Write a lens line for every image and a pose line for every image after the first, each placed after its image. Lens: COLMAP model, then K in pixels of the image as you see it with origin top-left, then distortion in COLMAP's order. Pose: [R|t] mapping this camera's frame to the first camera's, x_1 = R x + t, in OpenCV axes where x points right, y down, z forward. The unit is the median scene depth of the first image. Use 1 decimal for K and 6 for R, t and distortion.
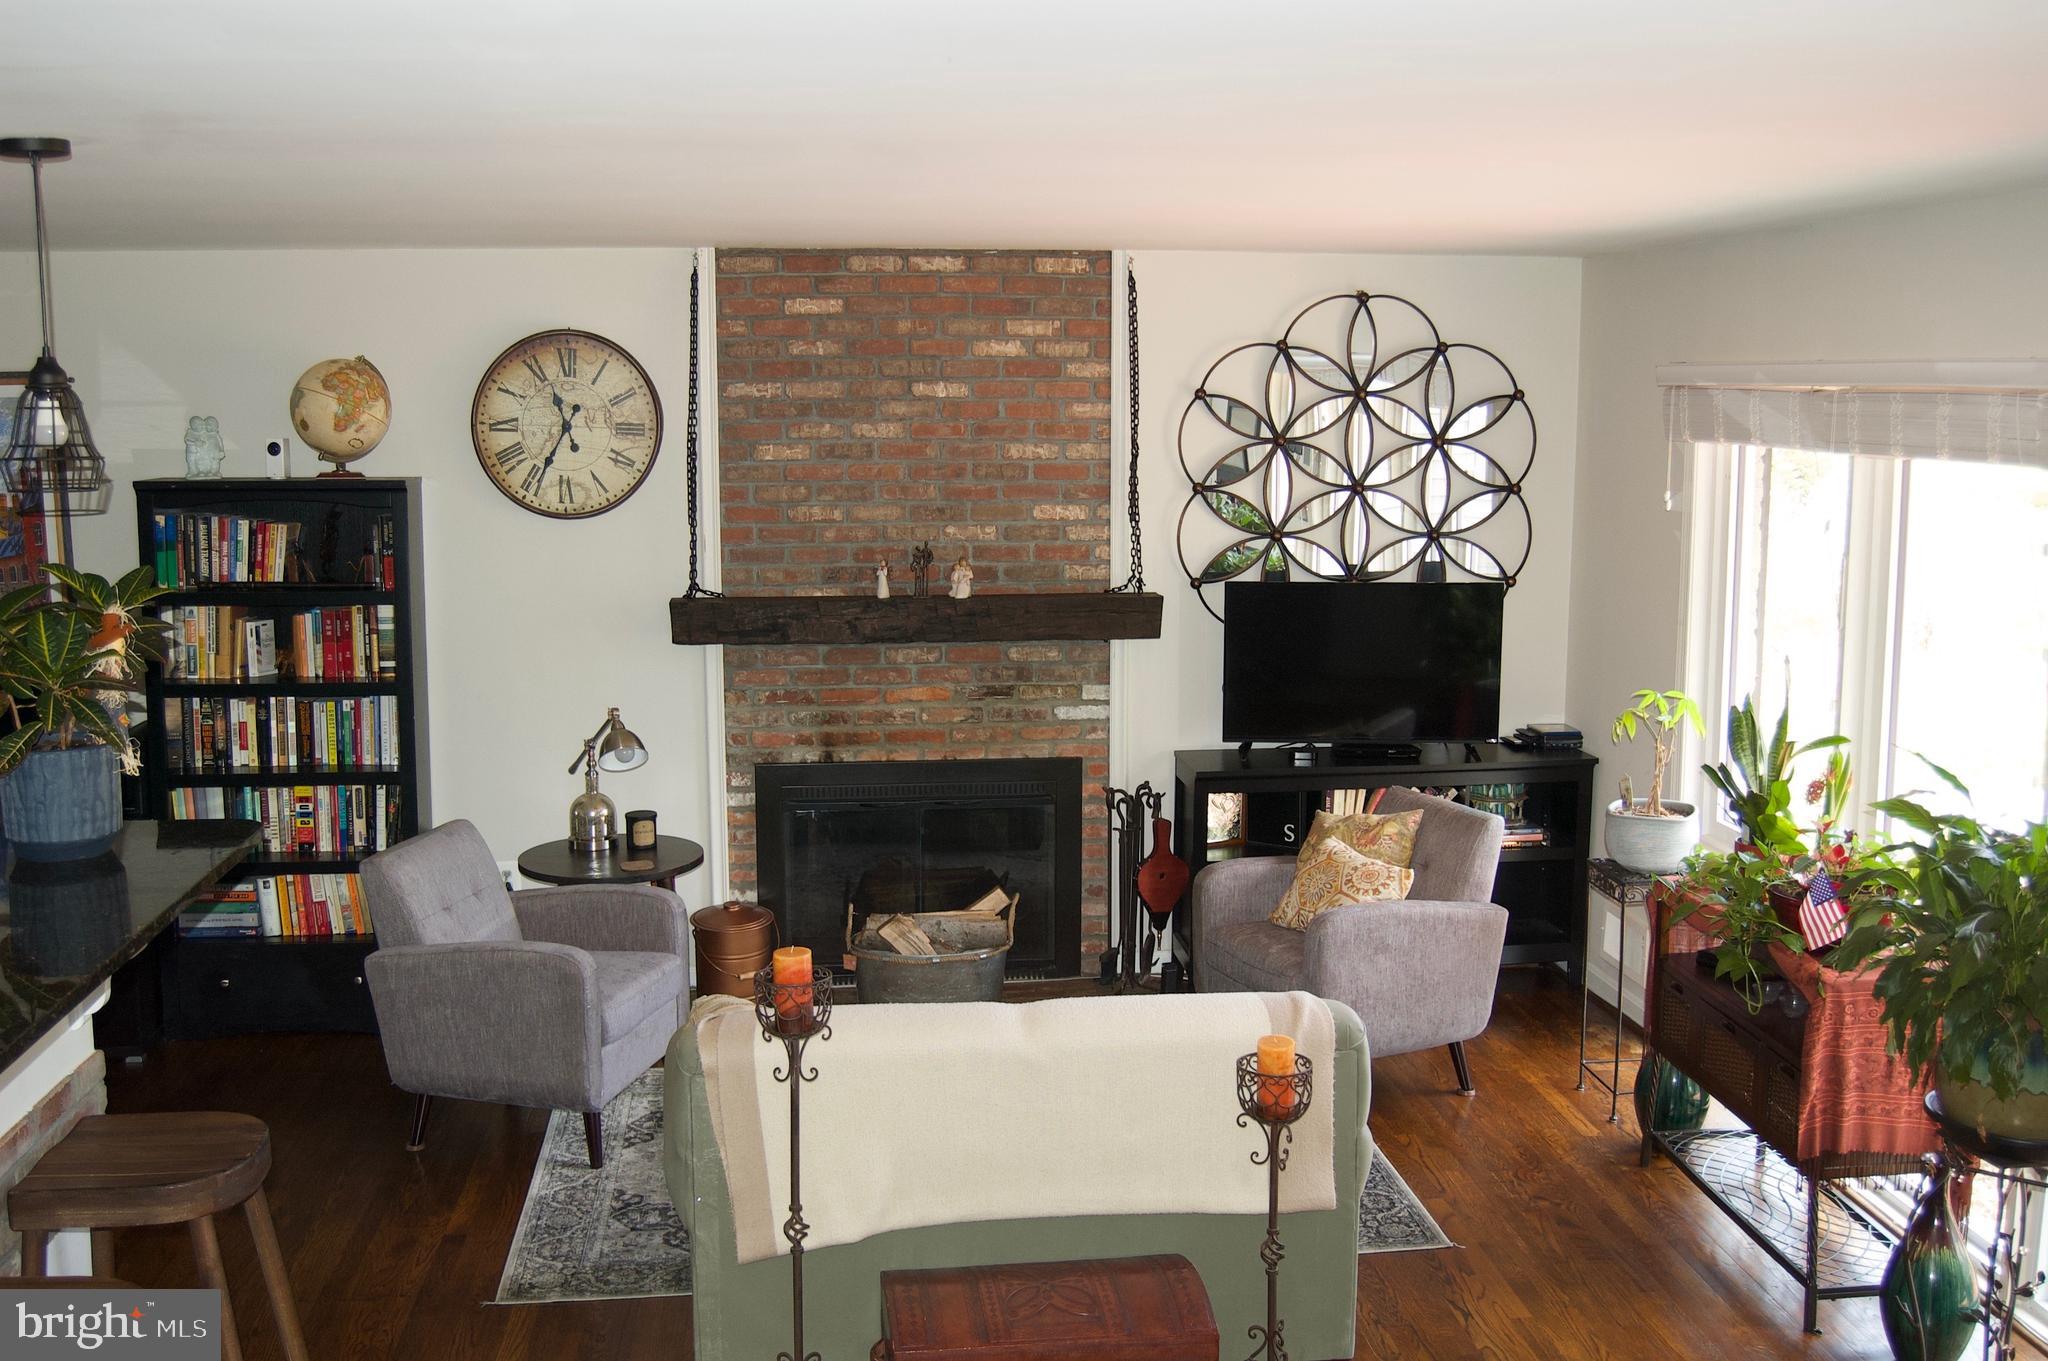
lens RADIAL K [[2065.4, 0, 1024.0], [0, 2065.4, 680.5], [0, 0, 1]] dist [-0.055709, 0.004218]
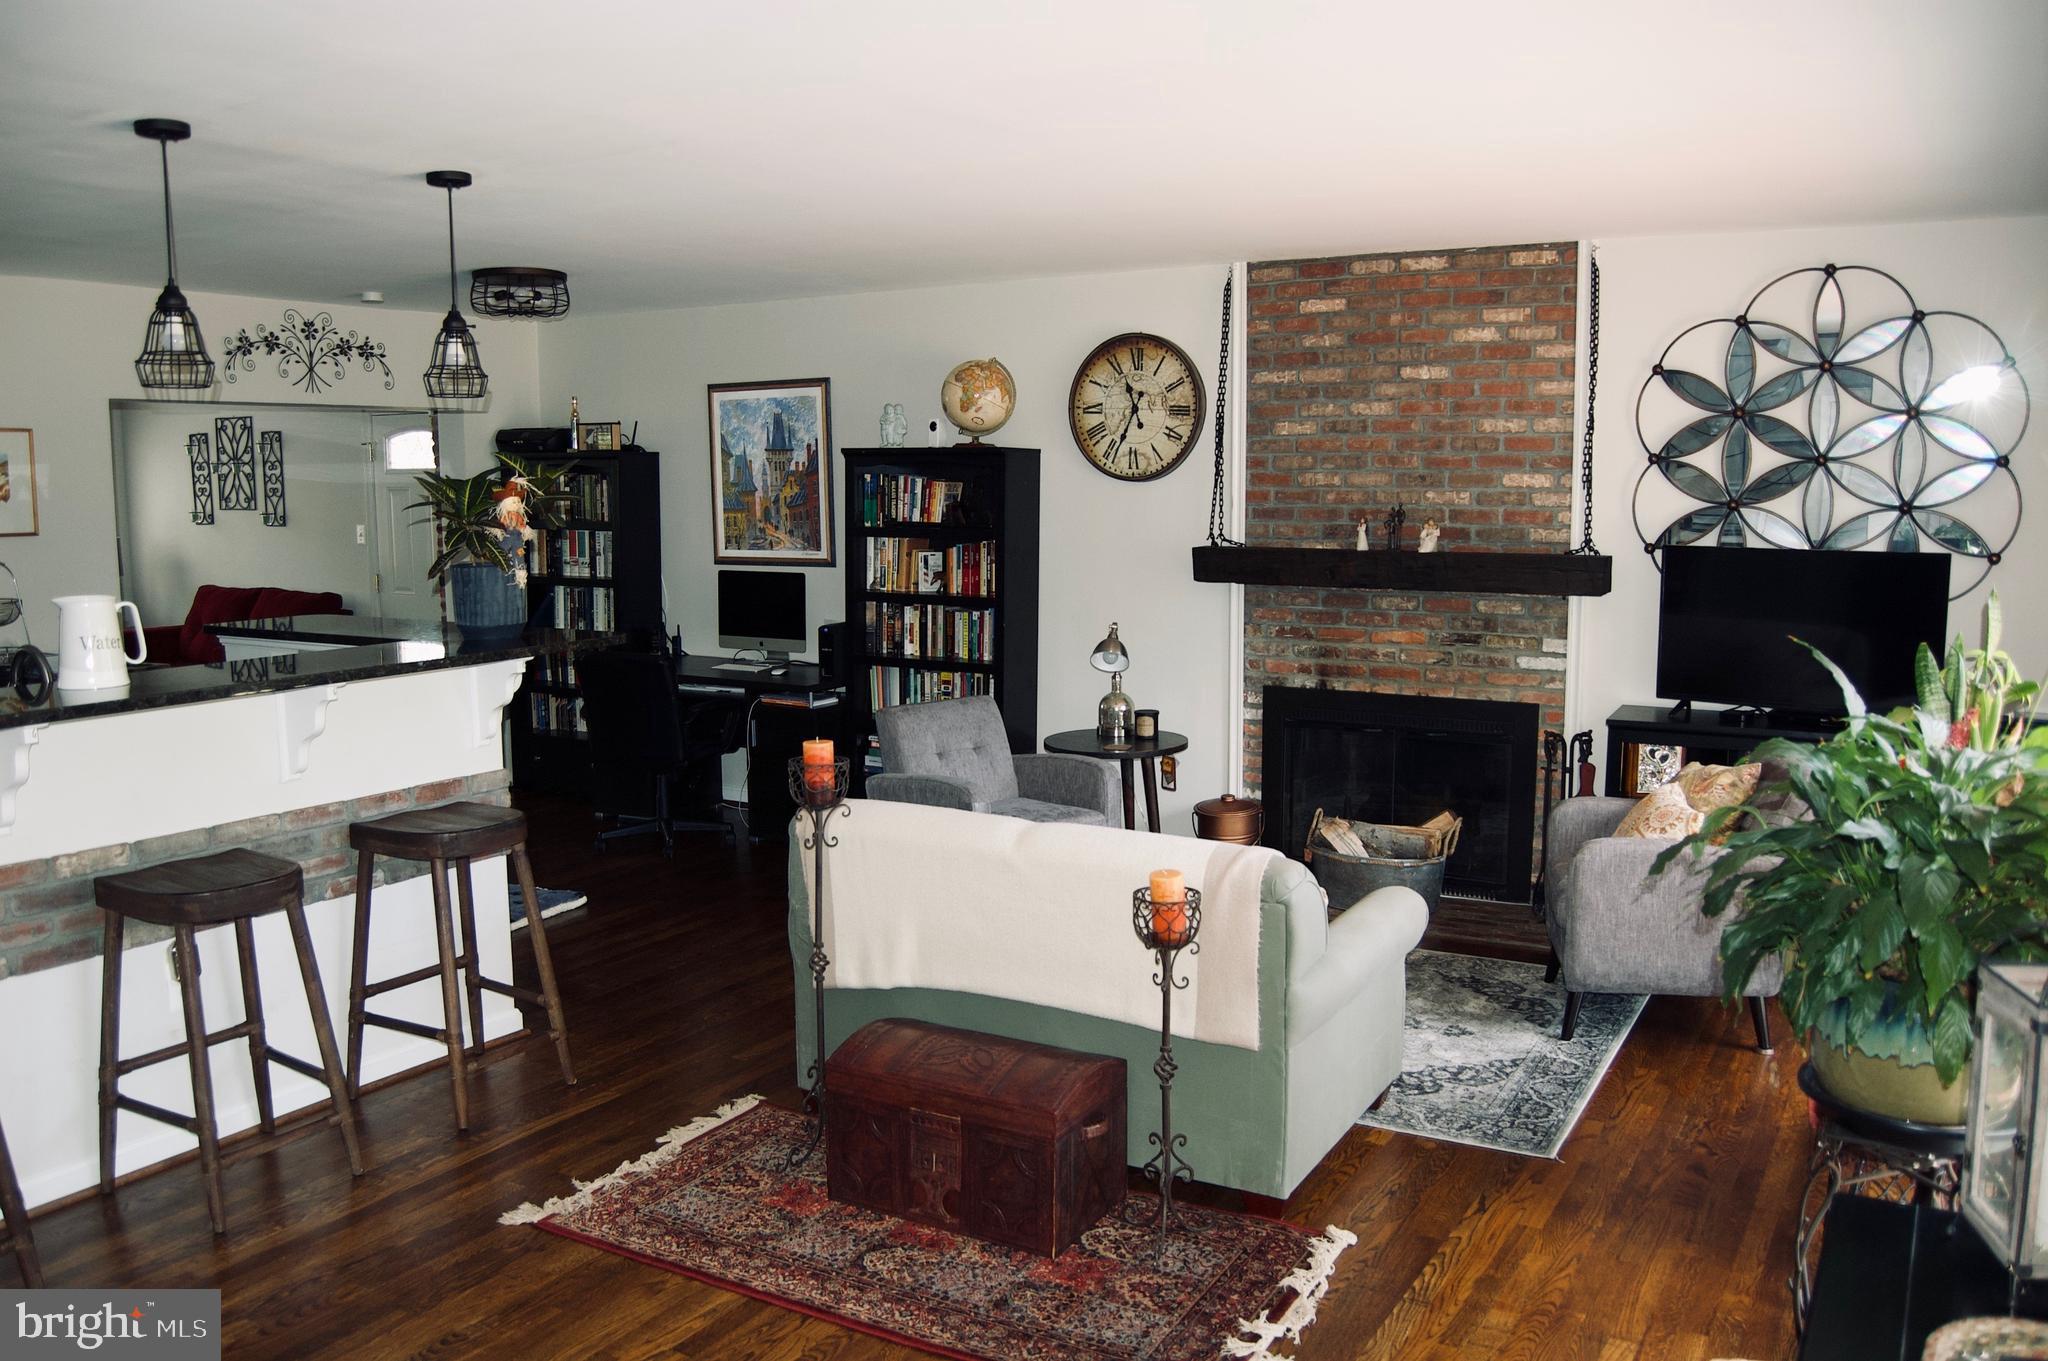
lens RADIAL K [[1633.3, 0, 1024.0], [0, 1633.3, 680.5], [0, 0, 1]] dist [-0.075331, 0.010221]
pose [[0.798138, 0.072587, -0.598086, 0.335759], [-0.083422, 0.996468, 0.009612, 0.040613], [0.596671, 0.042221, 0.801374, 0.146934]]
